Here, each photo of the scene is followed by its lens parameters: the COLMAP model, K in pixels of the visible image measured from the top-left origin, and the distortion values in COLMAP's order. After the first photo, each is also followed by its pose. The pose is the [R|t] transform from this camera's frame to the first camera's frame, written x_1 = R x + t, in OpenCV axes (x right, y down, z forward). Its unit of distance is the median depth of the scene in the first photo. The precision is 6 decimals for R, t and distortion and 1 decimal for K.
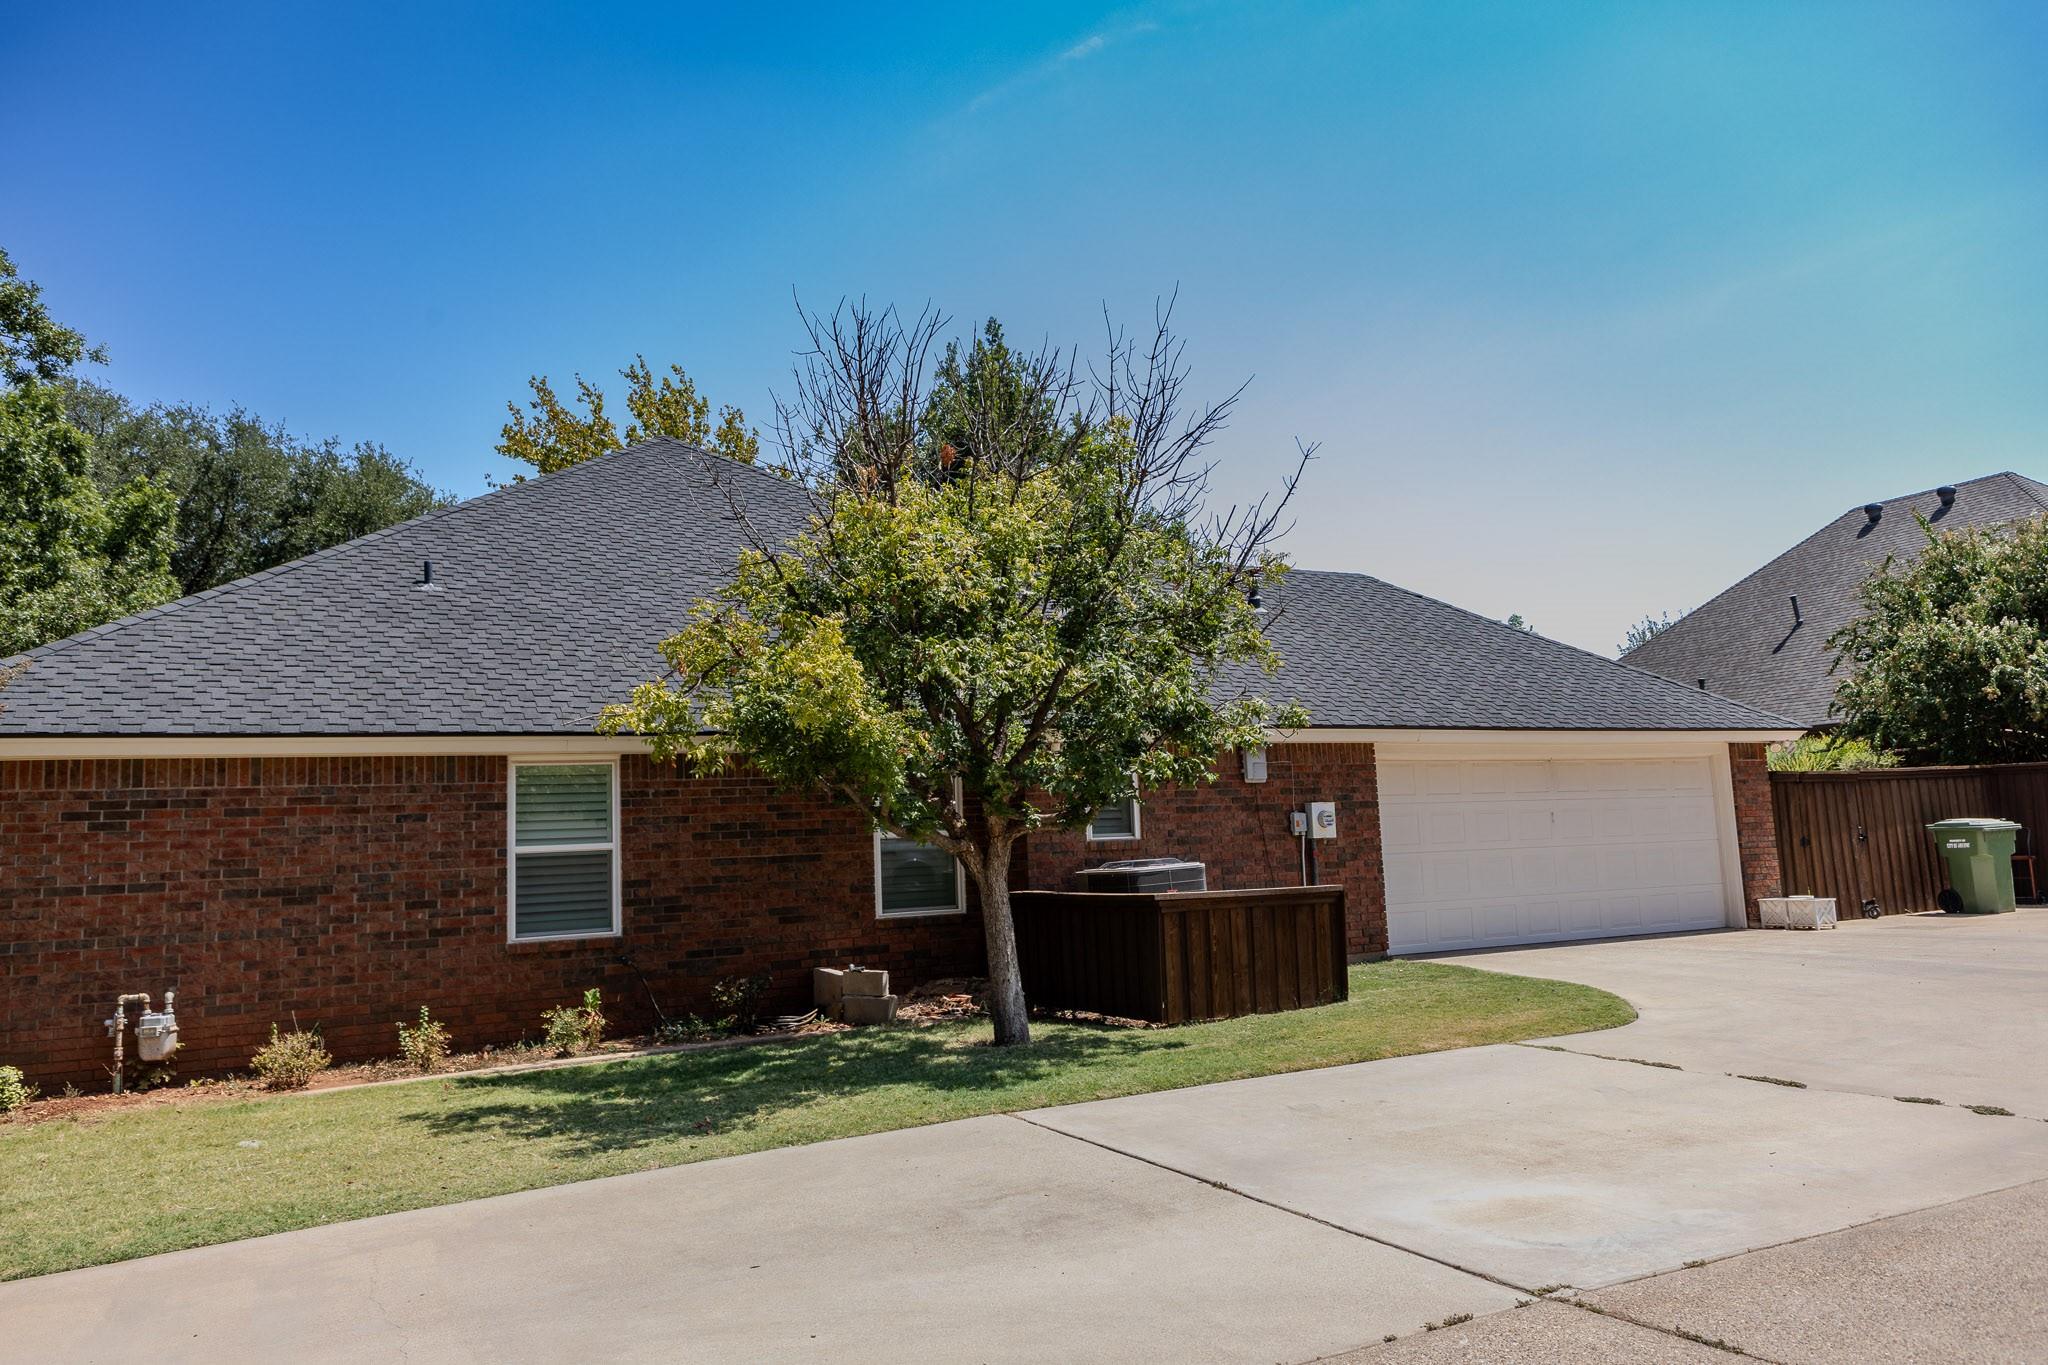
lens RADIAL K [[1366.2, 0, 1024.0], [0, 1366.2, 682.5], [0, 0, 1]] dist [0.044419, -0.000523]
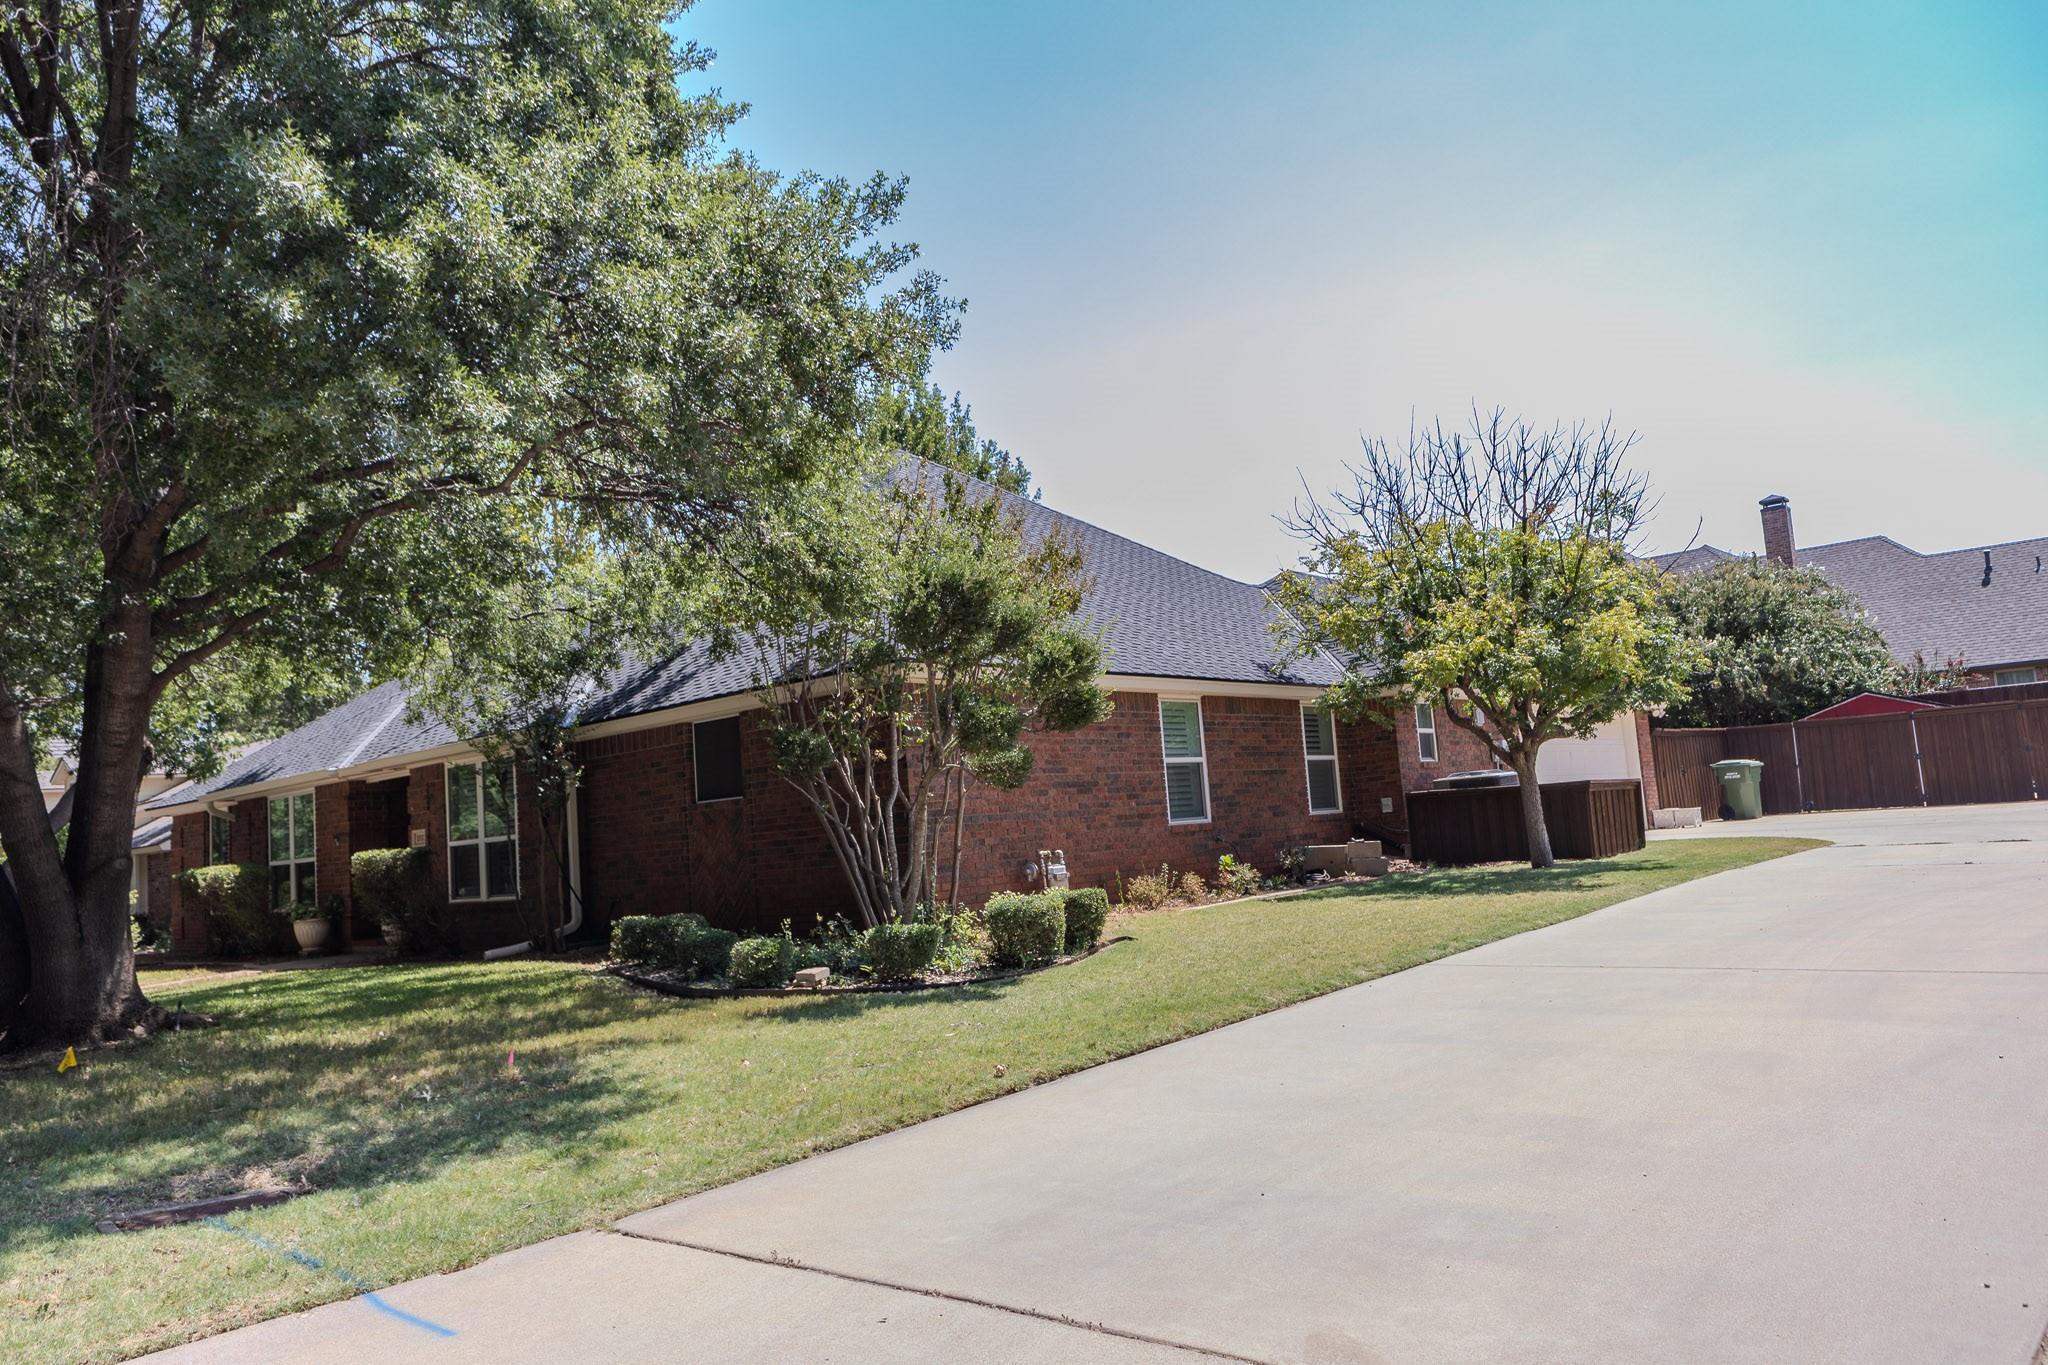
lens RADIAL K [[1402.8, 0, 1024.0], [0, 1402.8, 682.5], [0, 0, 1]] dist [0.003968, 0.000830]
pose [[0.927697, 0.026117, 0.372418, -1.016108], [-0.030460, 0.999519, 0.005781, 0.036972], [-0.372088, -0.016707, 0.928047, -0.276431]]
